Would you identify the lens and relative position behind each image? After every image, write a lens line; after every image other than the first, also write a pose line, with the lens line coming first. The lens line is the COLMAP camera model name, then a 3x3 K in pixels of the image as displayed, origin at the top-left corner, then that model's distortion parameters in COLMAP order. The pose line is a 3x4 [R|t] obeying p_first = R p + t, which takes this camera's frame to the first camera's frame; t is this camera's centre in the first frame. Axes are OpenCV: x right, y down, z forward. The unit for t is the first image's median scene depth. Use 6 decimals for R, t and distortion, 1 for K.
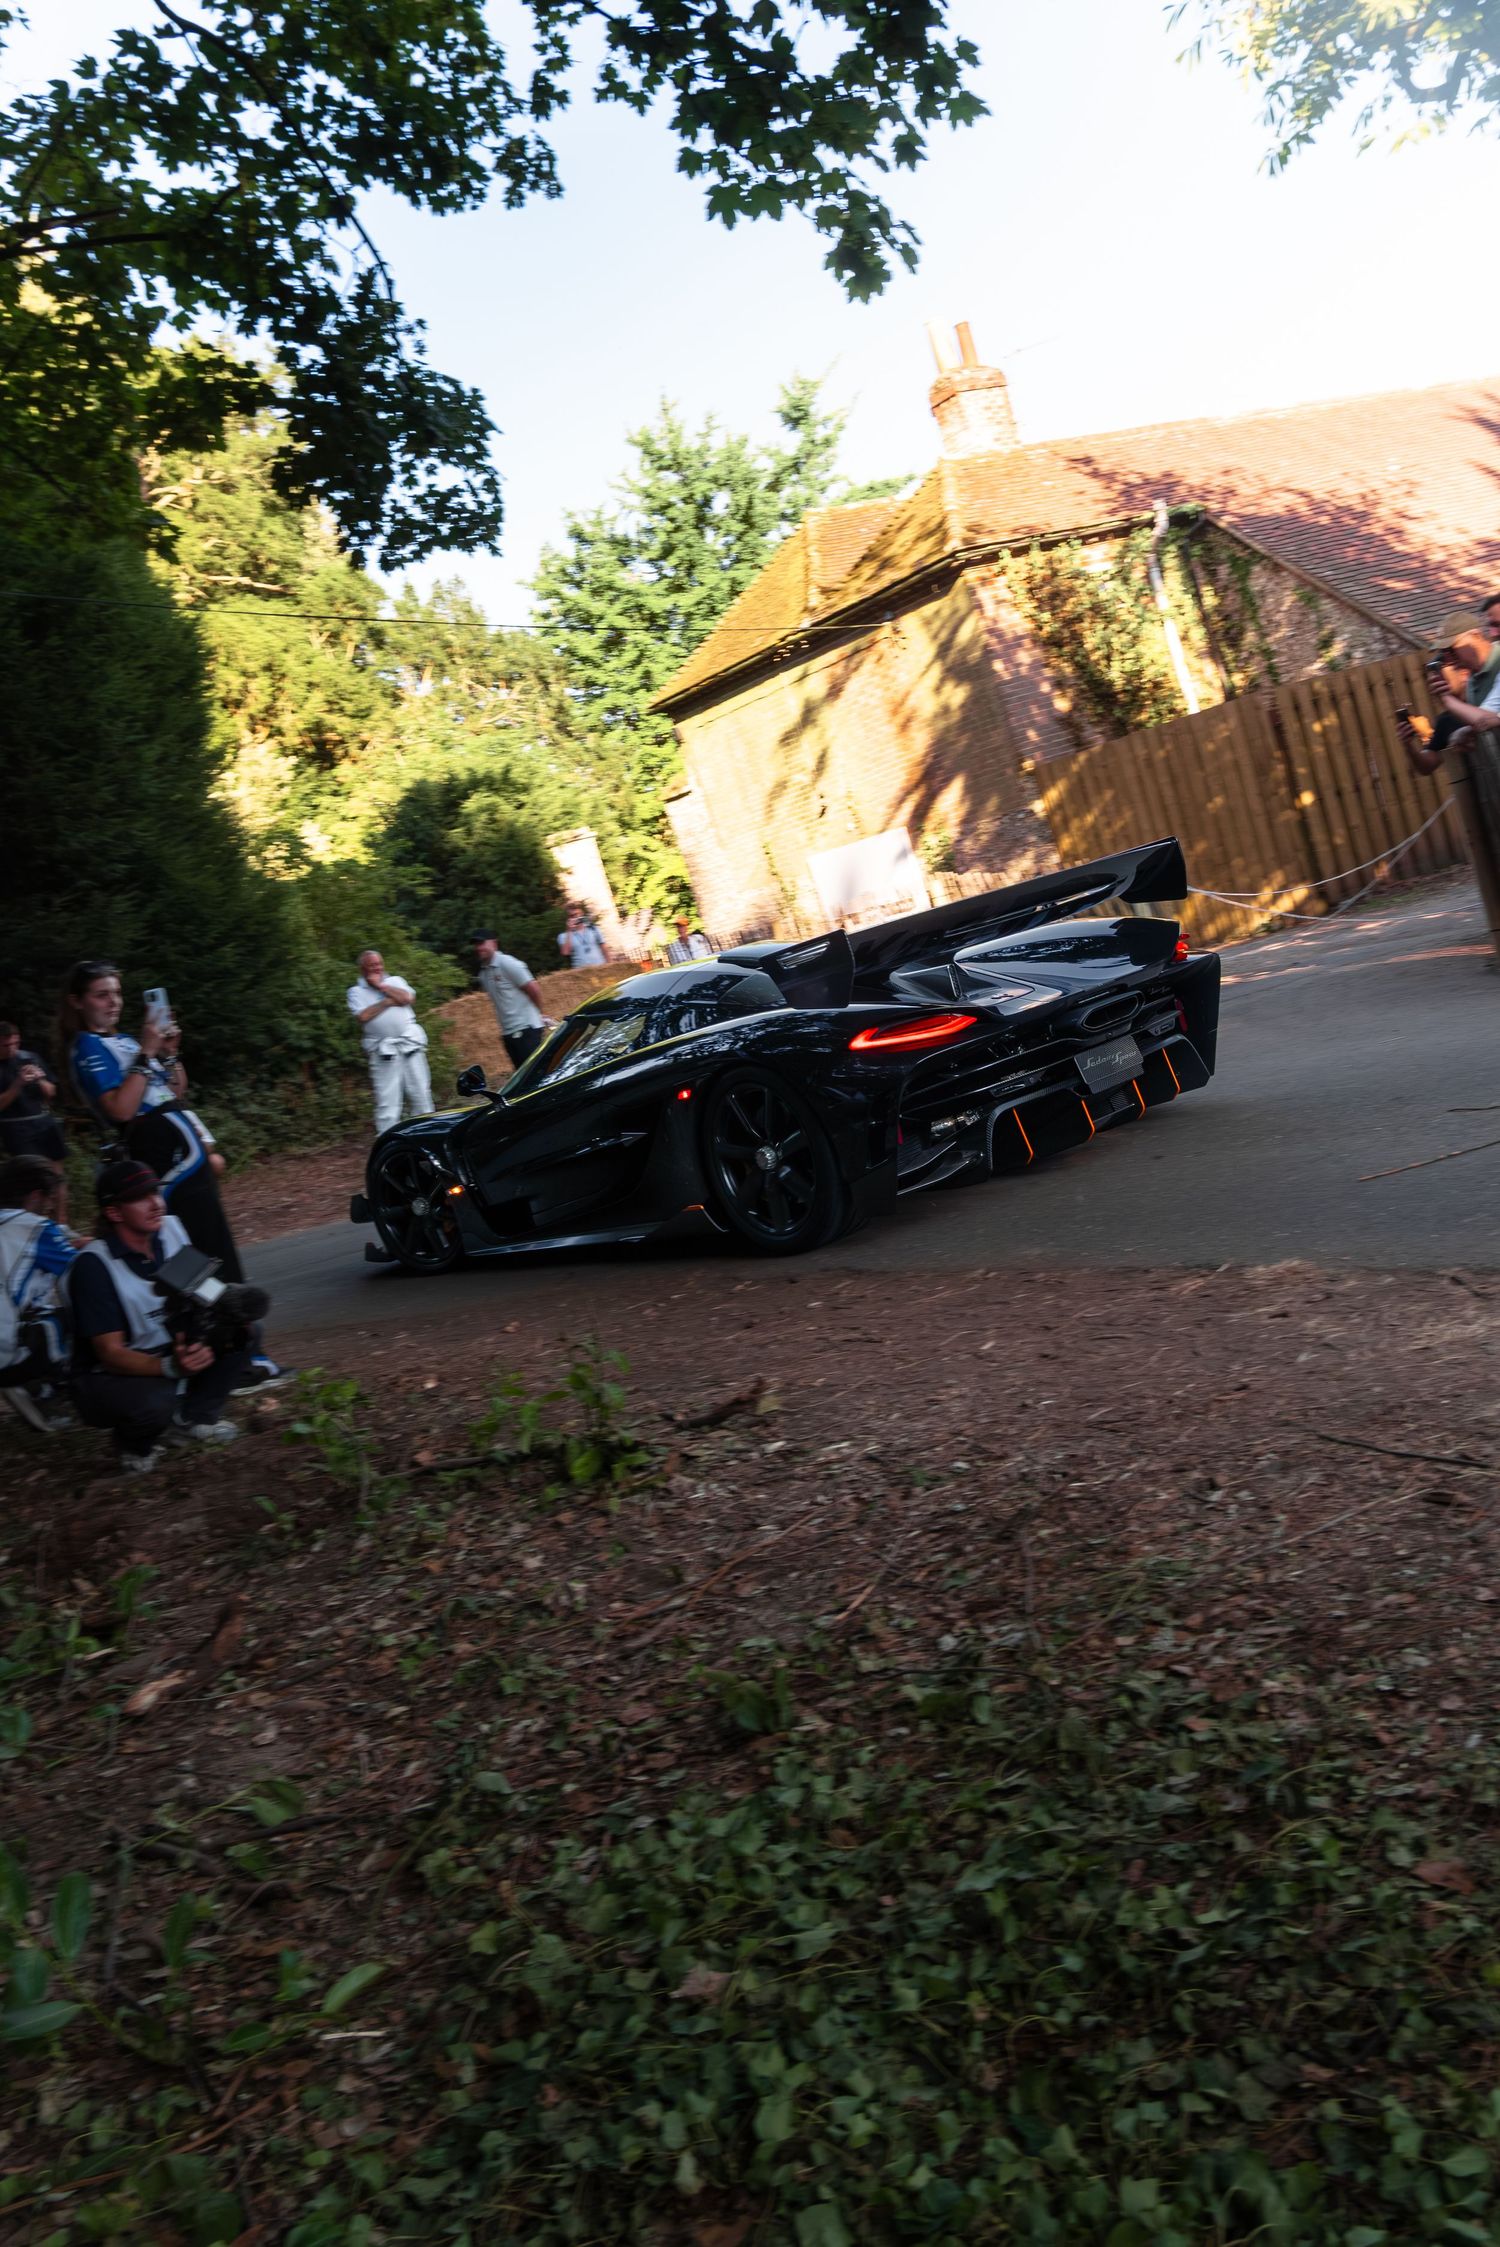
lens RADIAL K [[1635.6, 0, 750.0], [0, 1635.6, 1087.1], [0, 0, 1]] dist [-0.007460, -0.001048]
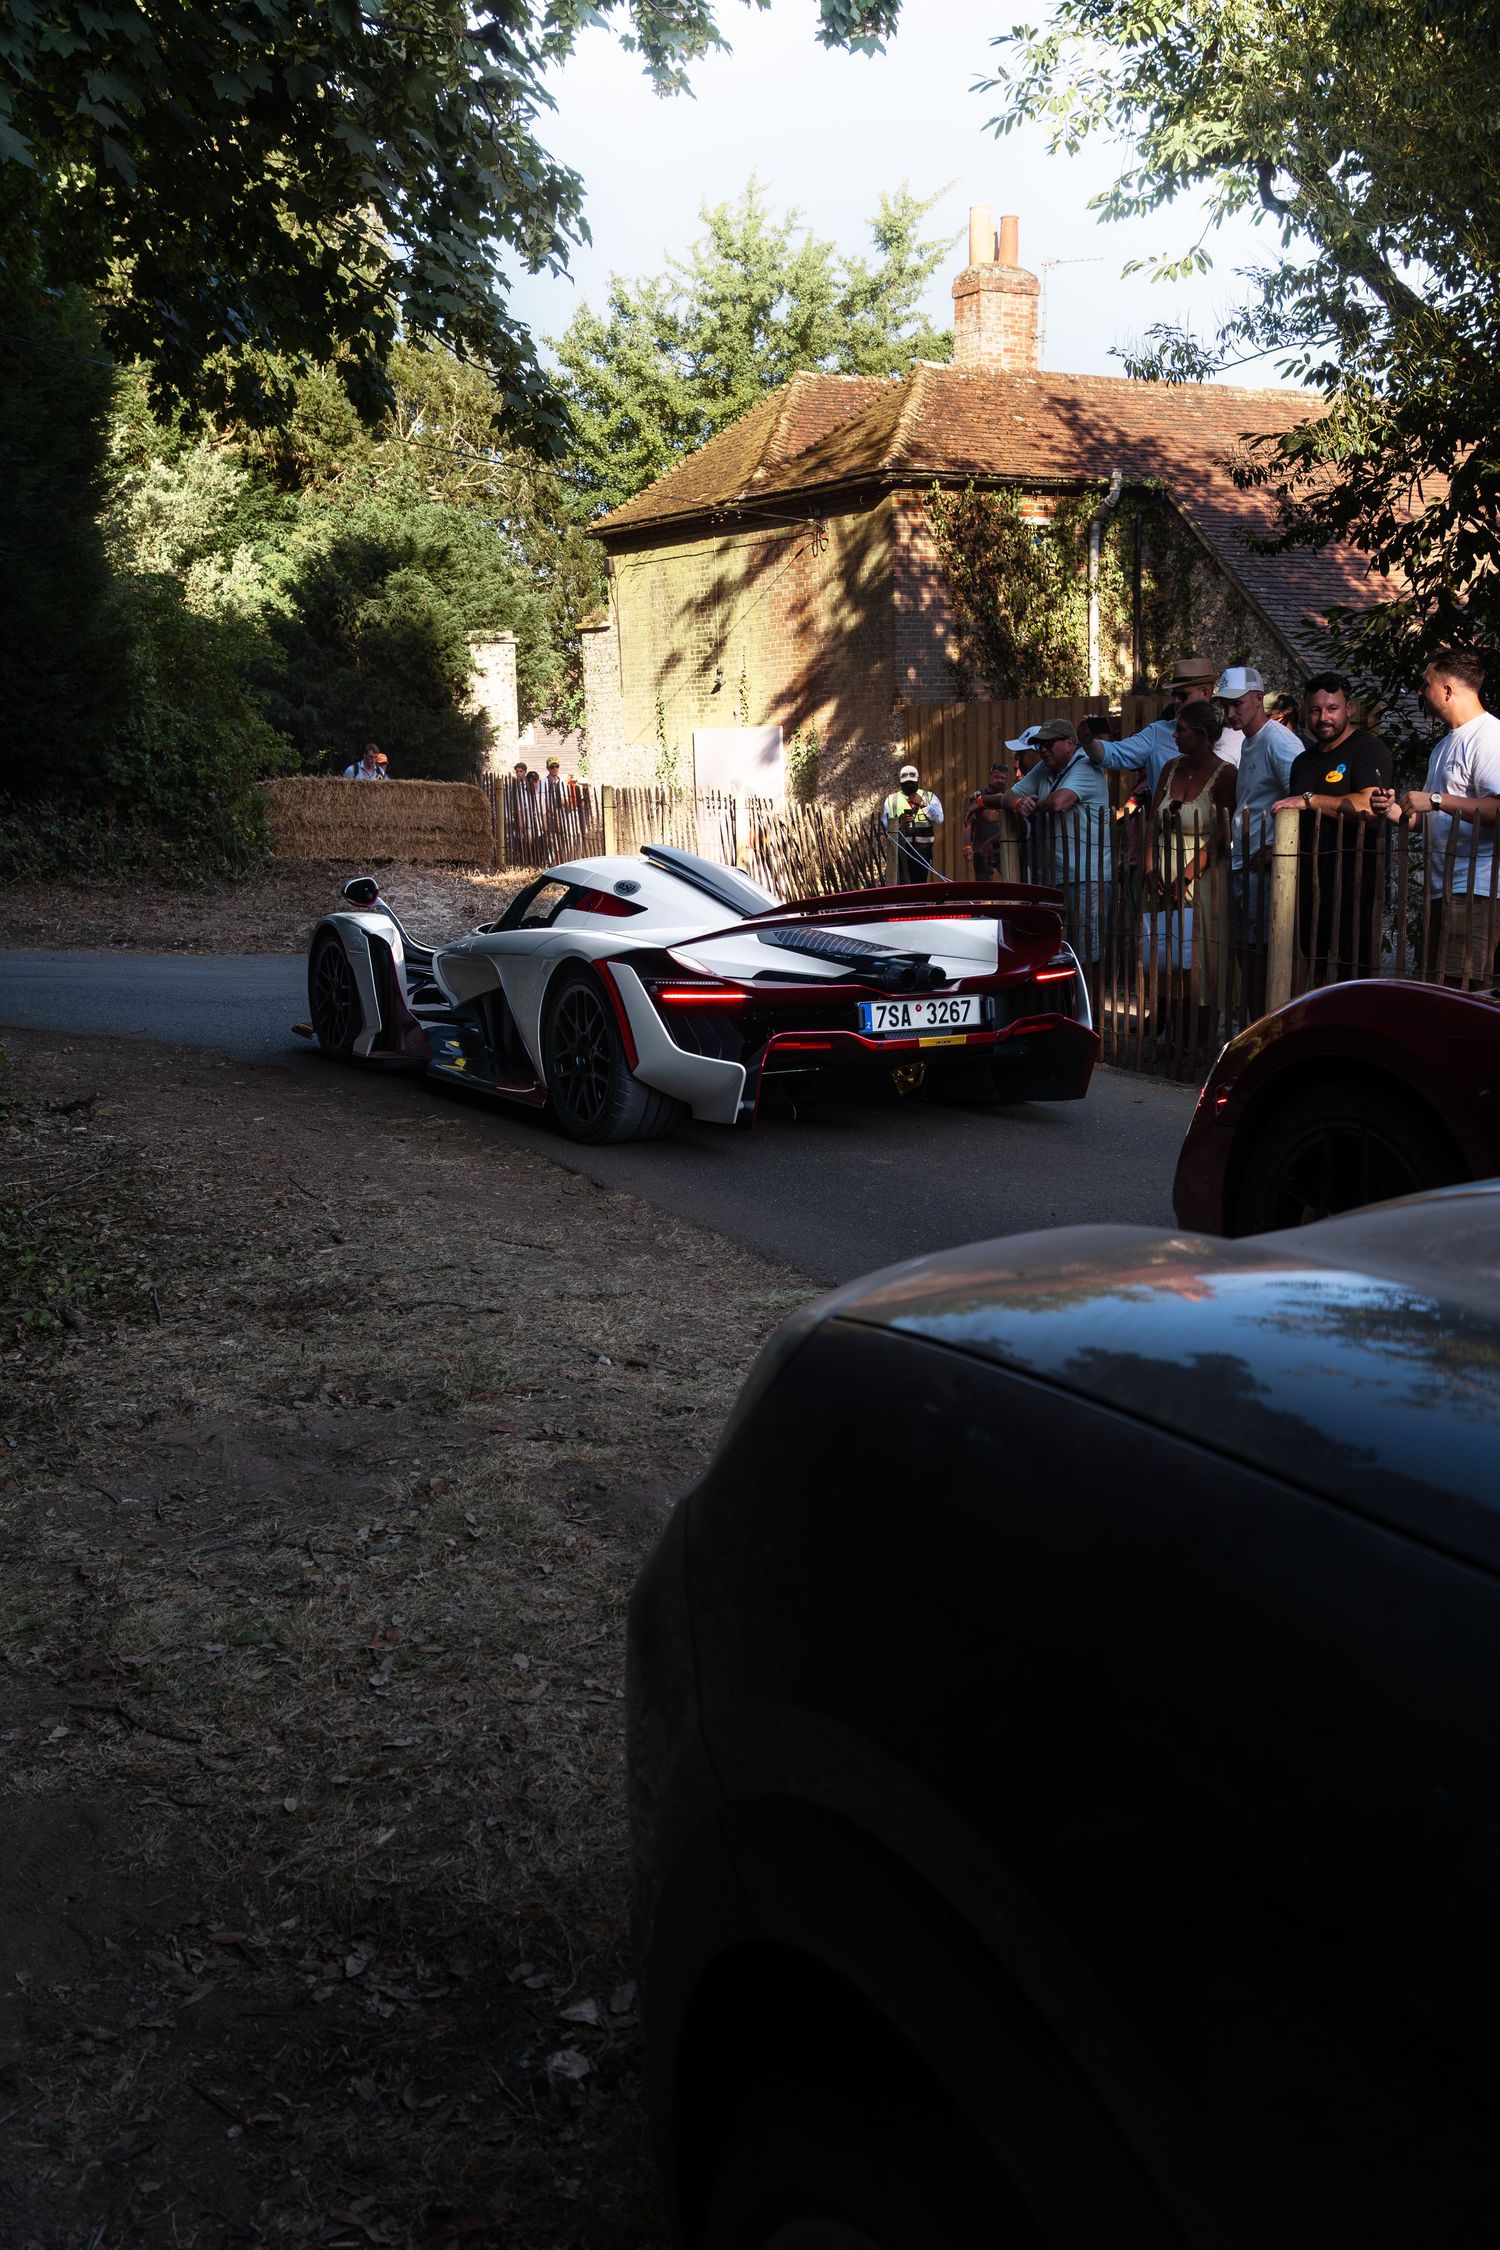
lens RADIAL K [[2167.9, 0, 750.0], [0, 2167.9, 1125.0], [0, 0, 1]] dist [-0.000250, -0.015313]
pose [[0.959681, 0.276555, -0.050301, 0.170348], [-0.271388, 0.958208, 0.090481, -0.036395], [0.073222, -0.073182, 0.994627, -0.249575]]
